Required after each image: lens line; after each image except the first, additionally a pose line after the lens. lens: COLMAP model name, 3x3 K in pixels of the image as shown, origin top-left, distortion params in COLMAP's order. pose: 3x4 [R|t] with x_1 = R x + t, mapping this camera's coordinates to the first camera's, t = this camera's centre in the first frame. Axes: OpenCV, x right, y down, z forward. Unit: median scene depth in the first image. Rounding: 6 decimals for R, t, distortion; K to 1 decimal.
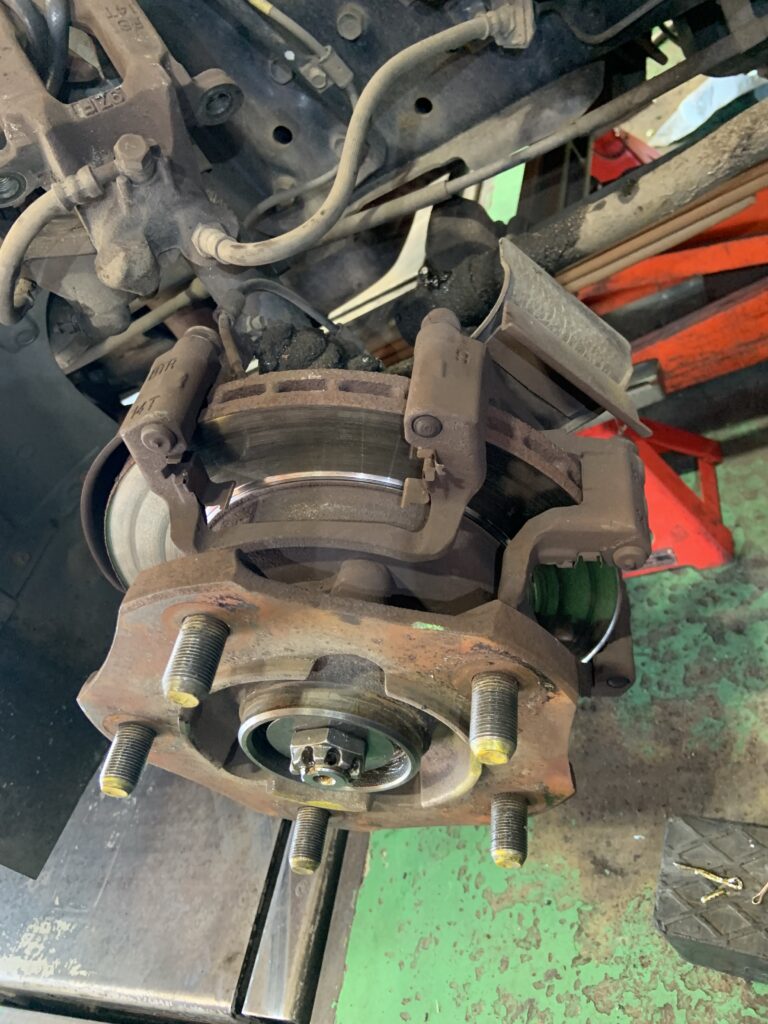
lens RADIAL K [[796.4, 0, 399.0], [0, 796.4, 497.3], [0, 0, 1]] dist [0.118821, -0.147059]
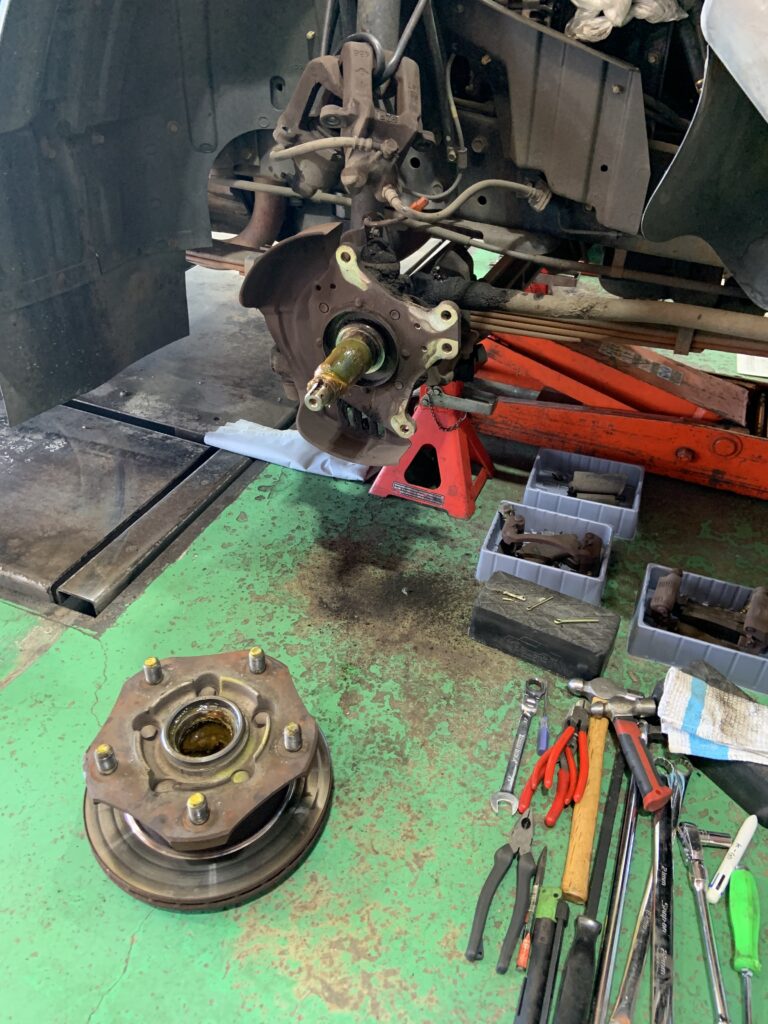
lens RADIAL K [[777.8, 0, 394.0], [0, 777.8, 511.6], [0, 0, 1]] dist [0.065376, -0.052404]
pose [[0.798361, 0.551735, 0.241263, -0.152274], [-0.549994, 0.831237, -0.080942, 0.339190], [-0.245205, -0.068072, 0.967078, -0.684544]]
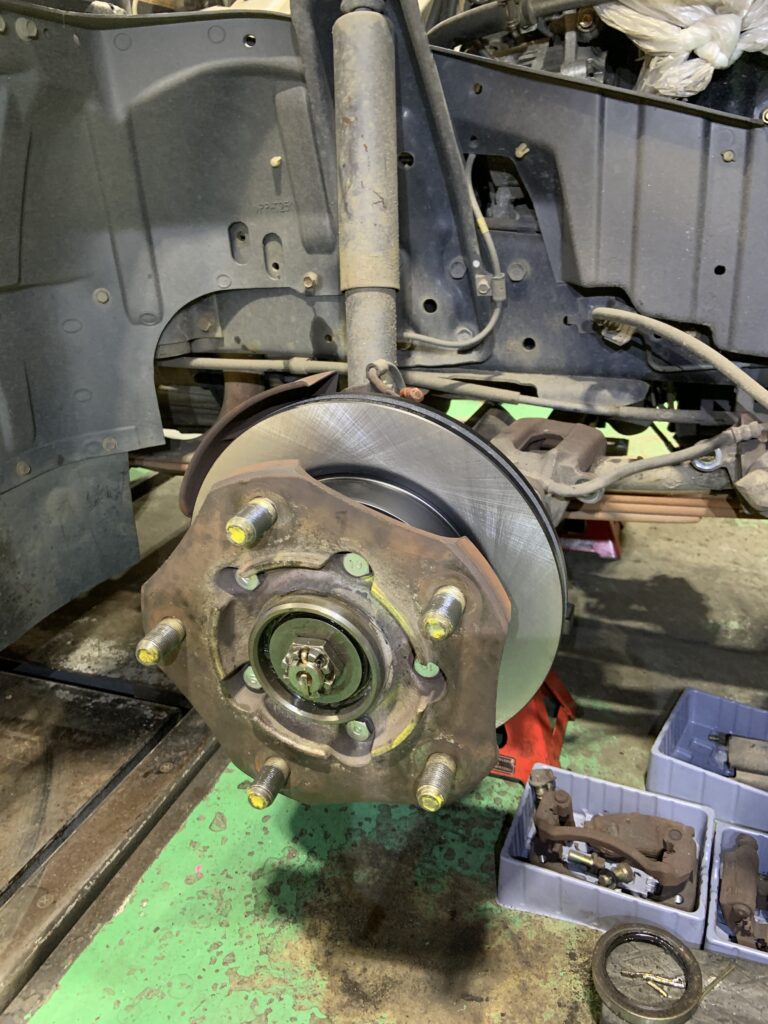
lens RADIAL K [[796.4, 0, 388.9], [0, 796.4, 502.0], [0, 0, 1]] dist [0.118821, -0.147059]
pose [[0.851935, 0.516131, 0.088405, -0.130640], [-0.475141, 0.832887, -0.283795, 0.204866], [-0.220107, 0.199770, 0.954801, -0.164909]]
